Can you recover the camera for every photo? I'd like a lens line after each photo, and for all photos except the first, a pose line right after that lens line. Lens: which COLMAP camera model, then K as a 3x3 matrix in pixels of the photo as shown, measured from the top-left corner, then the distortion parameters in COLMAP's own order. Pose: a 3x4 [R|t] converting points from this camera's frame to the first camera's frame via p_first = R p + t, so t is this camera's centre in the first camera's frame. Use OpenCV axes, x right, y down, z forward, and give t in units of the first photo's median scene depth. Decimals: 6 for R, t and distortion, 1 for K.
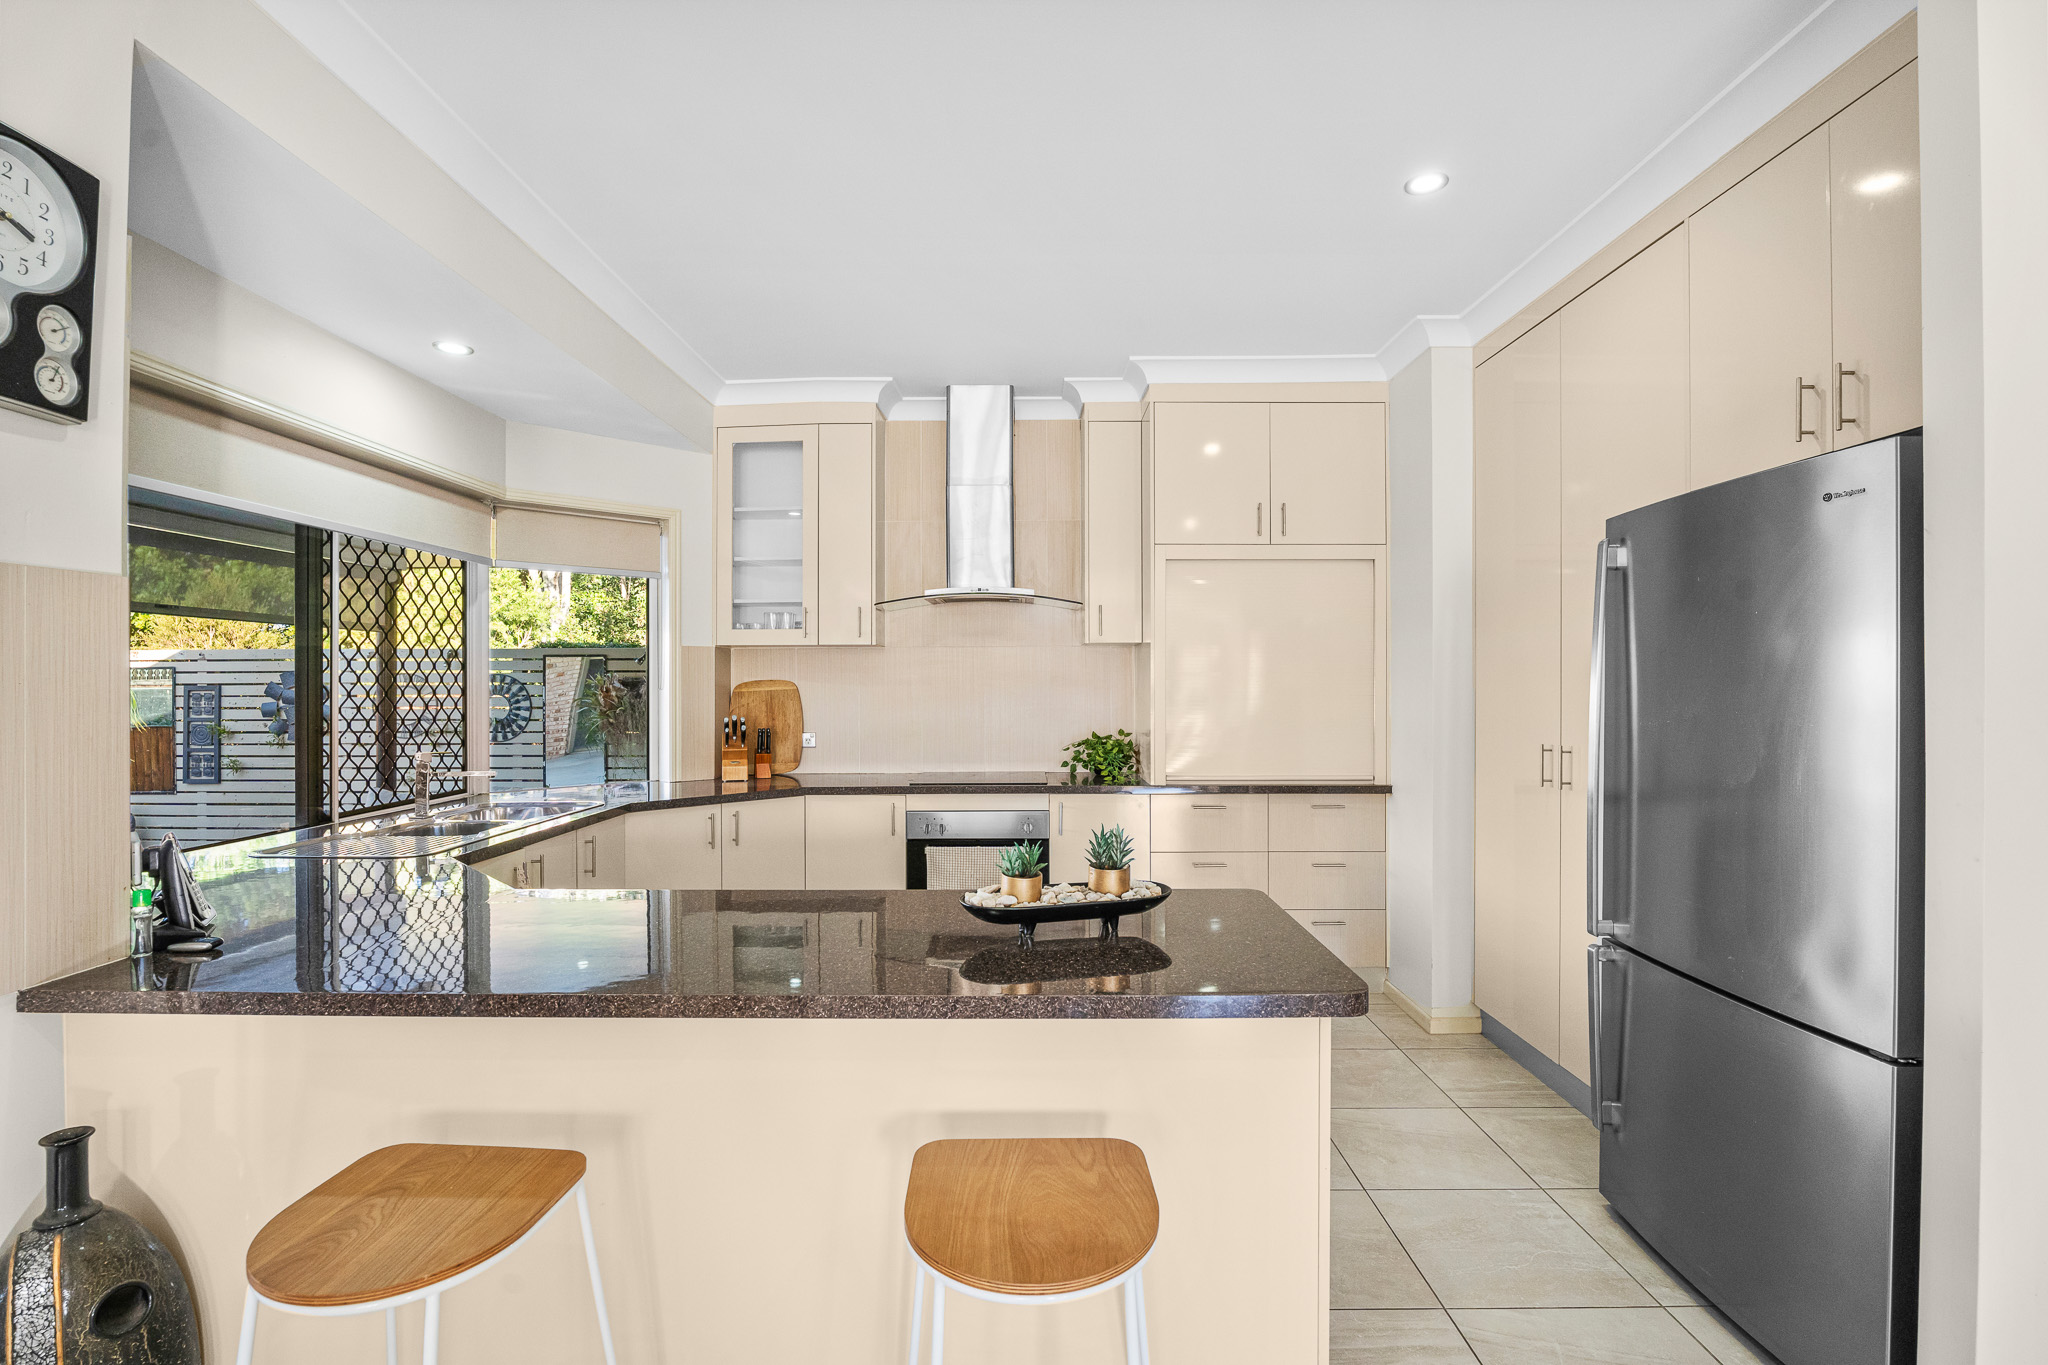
lens RADIAL K [[930.1, 0, 1022.0], [0, 930.1, 686.9], [0, 0, 1]] dist [-0.016985, 0.000946]
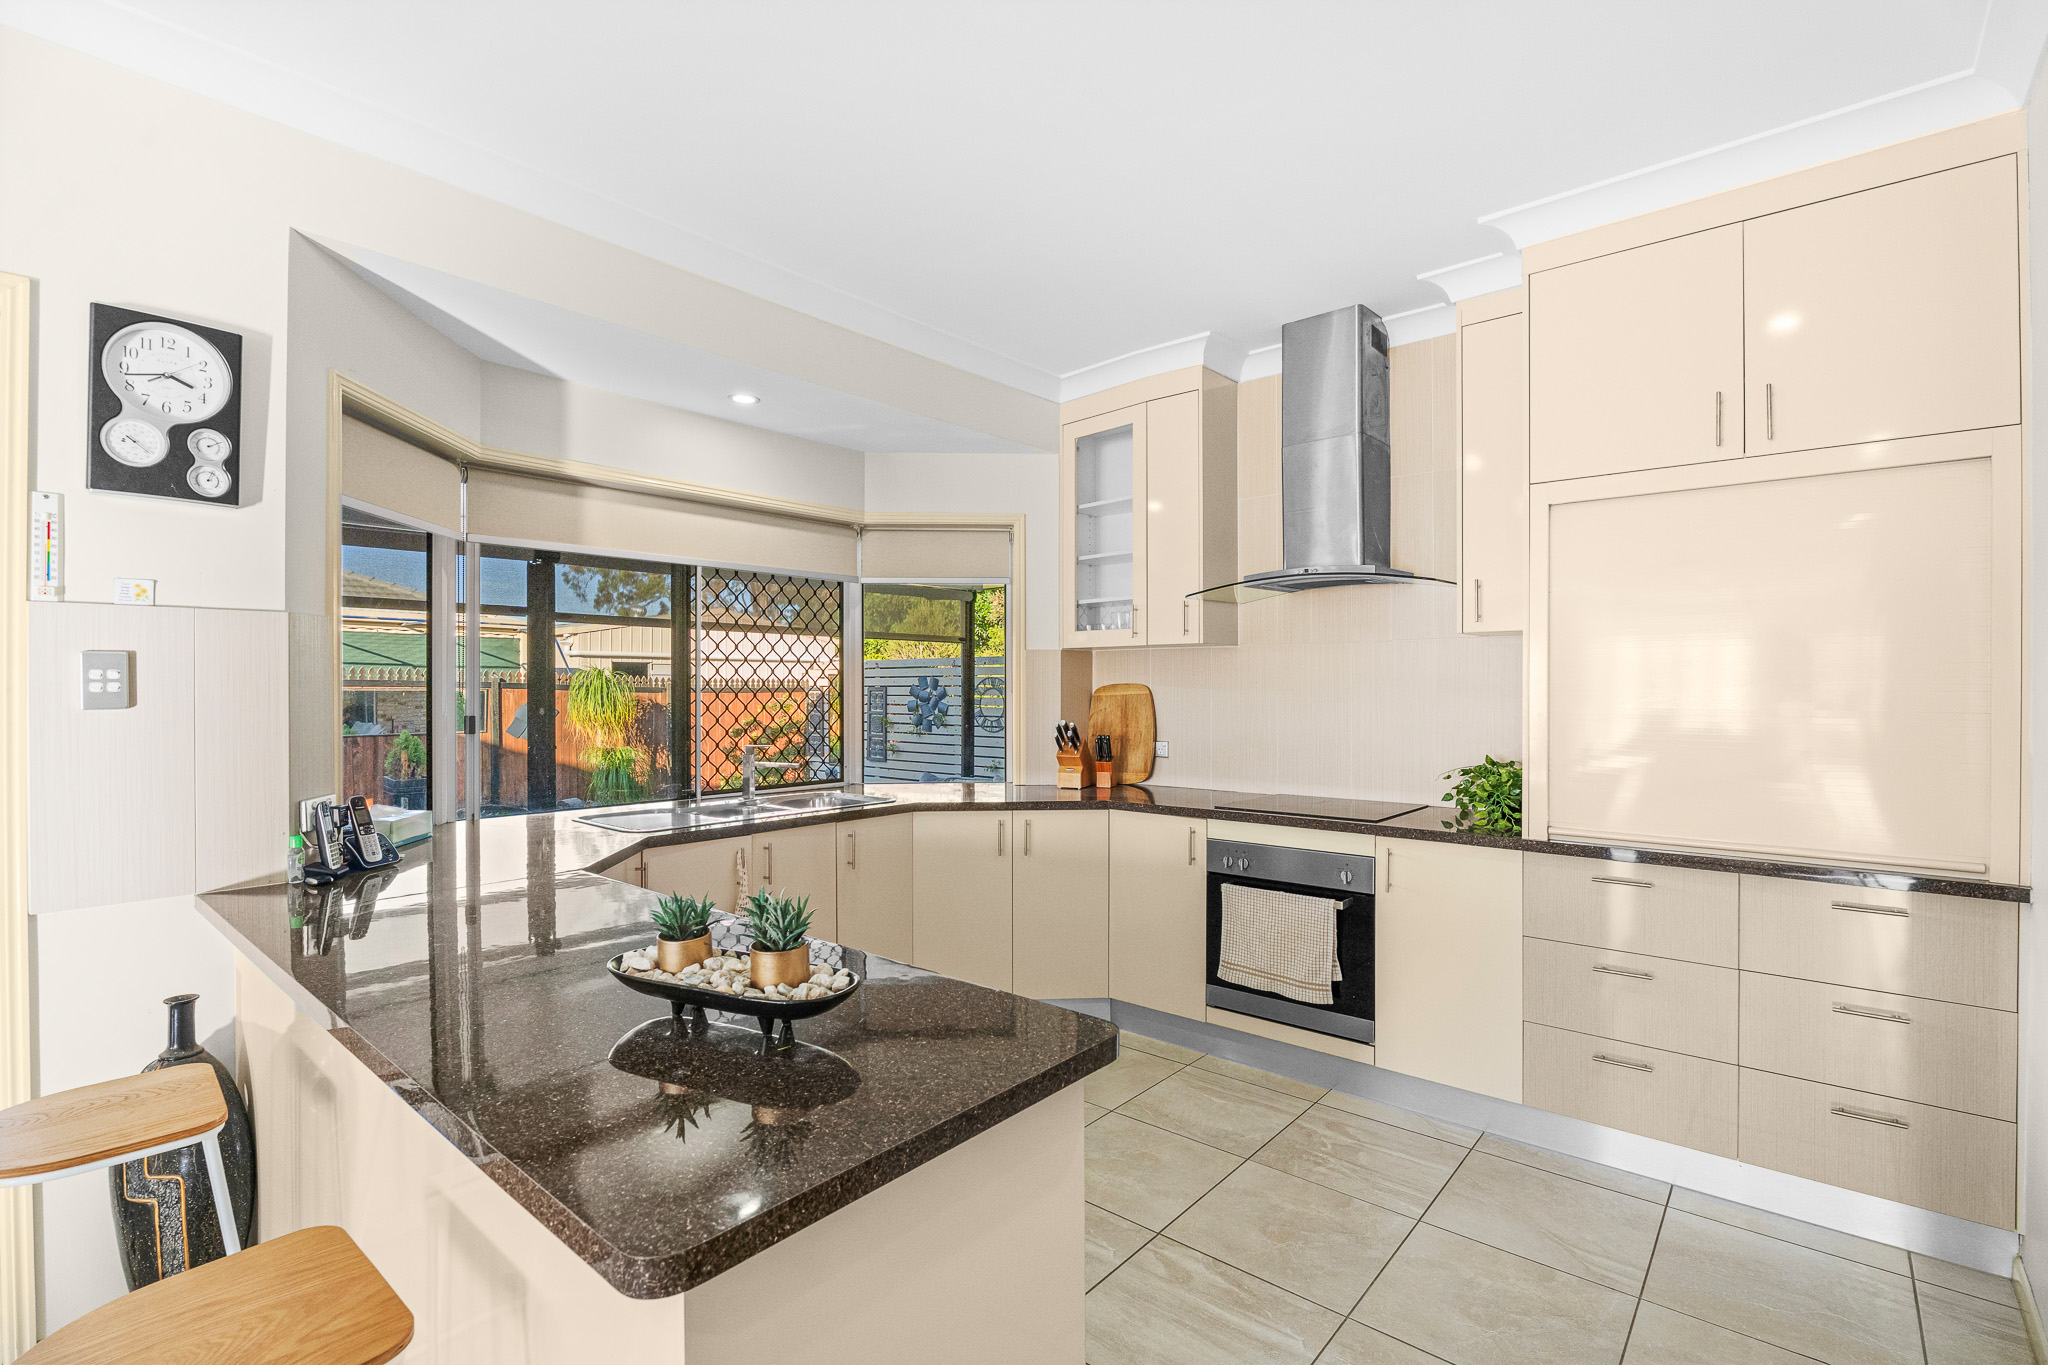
lens RADIAL K [[930.1, 0, 1022.0], [0, 930.1, 686.9], [0, 0, 1]] dist [-0.016985, 0.000946]
pose [[0.759589, 0.002531, -0.650398, 0.275408], [-0.004507, 0.999989, -0.001372, -0.002292], [0.650387, 0.003973, 0.759592, 0.225999]]
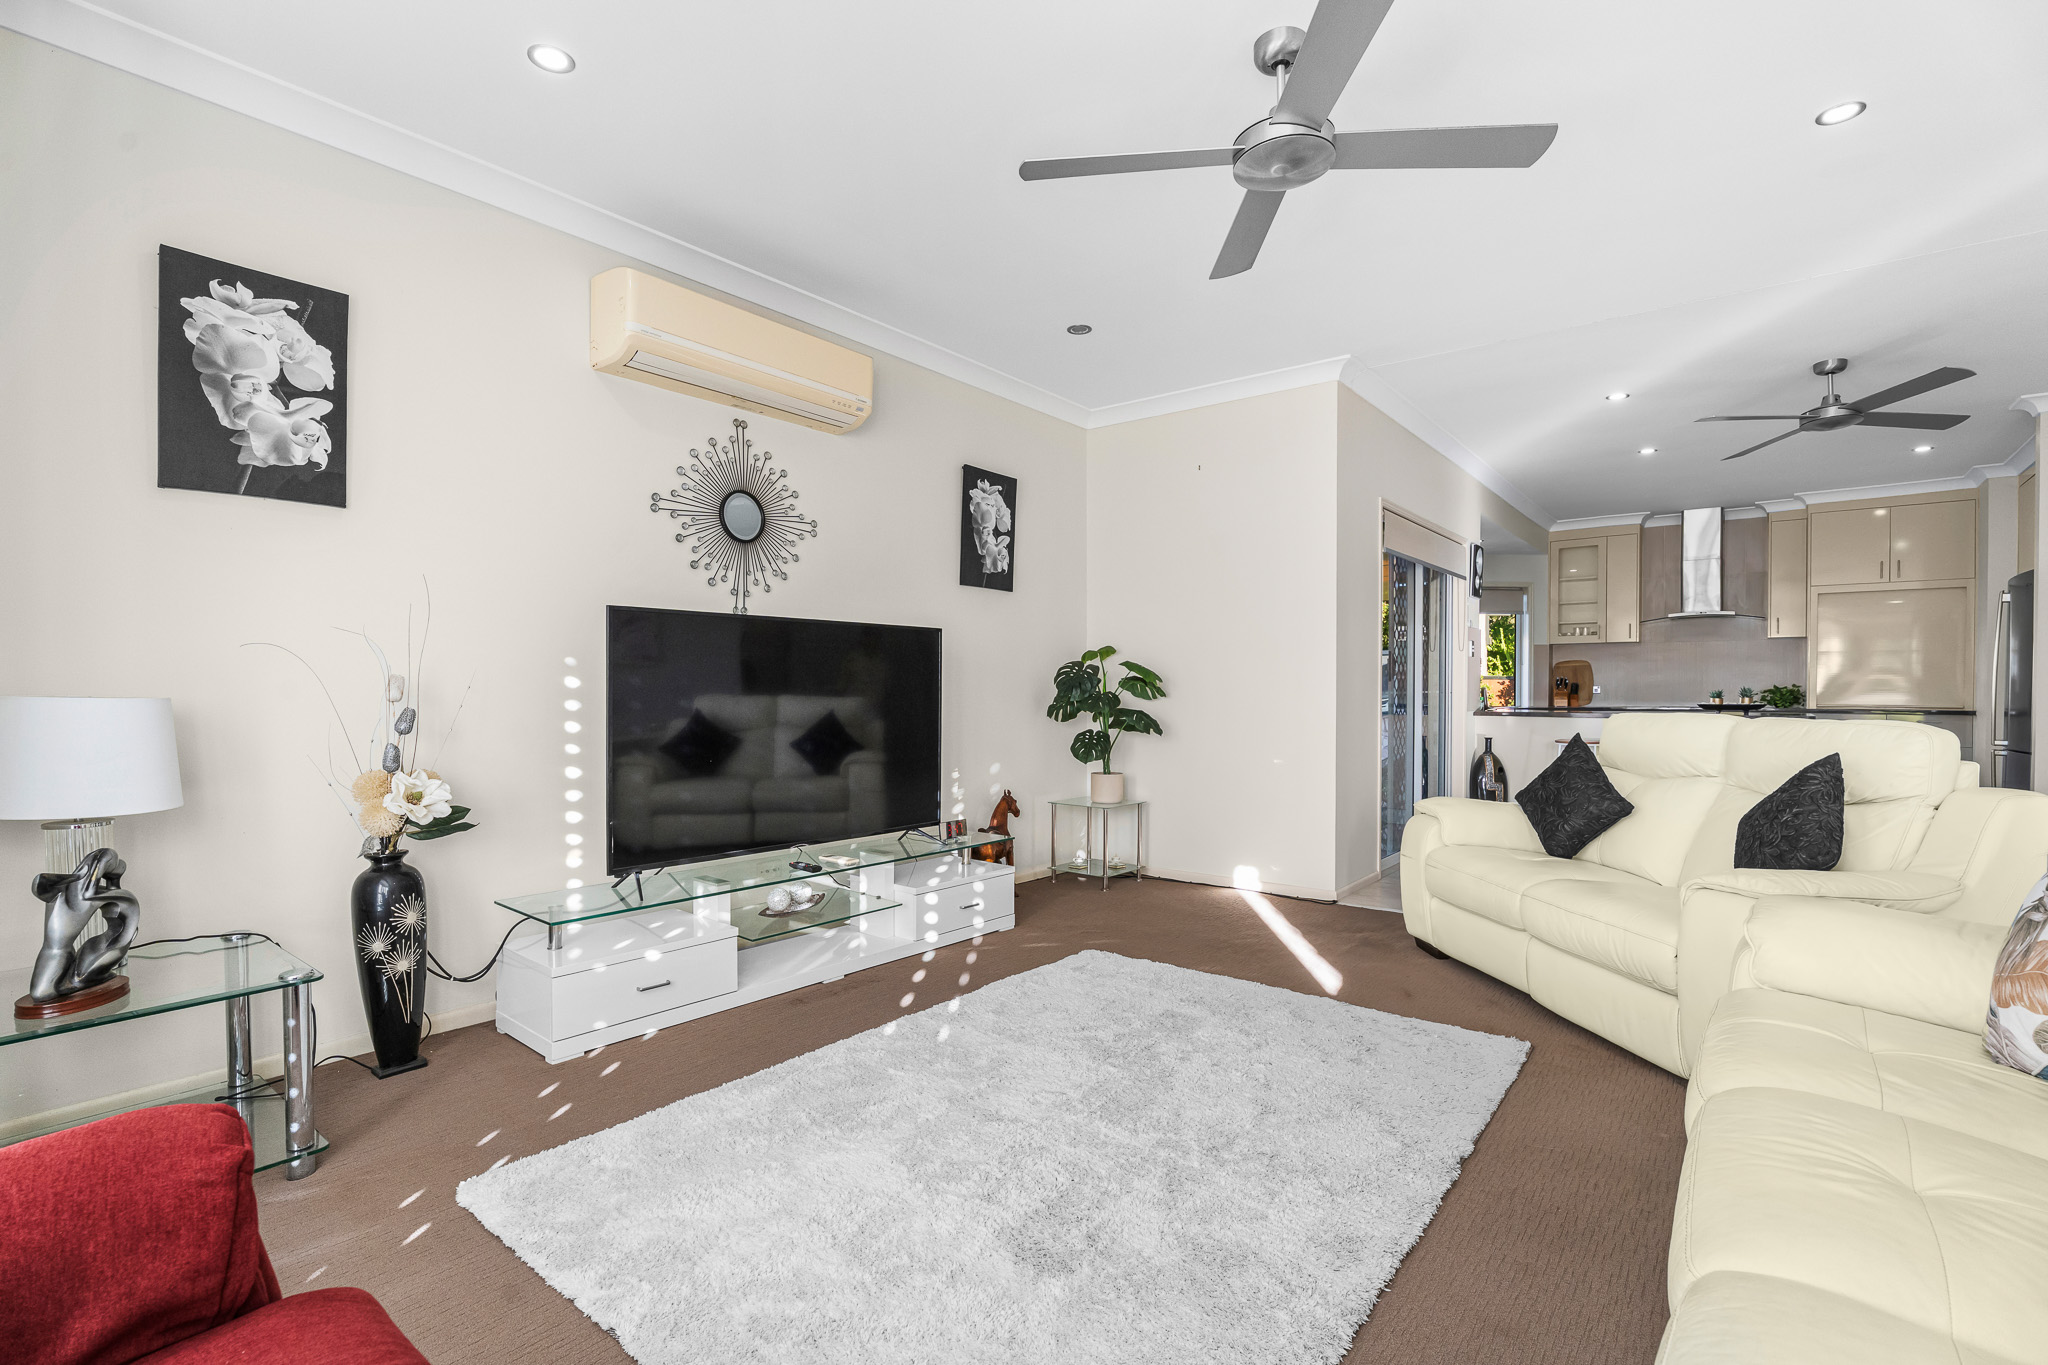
lens RADIAL K [[930.1, 0, 1022.0], [0, 930.1, 686.9], [0, 0, 1]] dist [-0.016985, 0.000946]
pose [[0.783349, 0.003665, -0.621572, 0.042220], [-0.008139, 0.999957, -0.004362, 0.074814], [0.621529, 0.008476, 0.783345, -1.434943]]
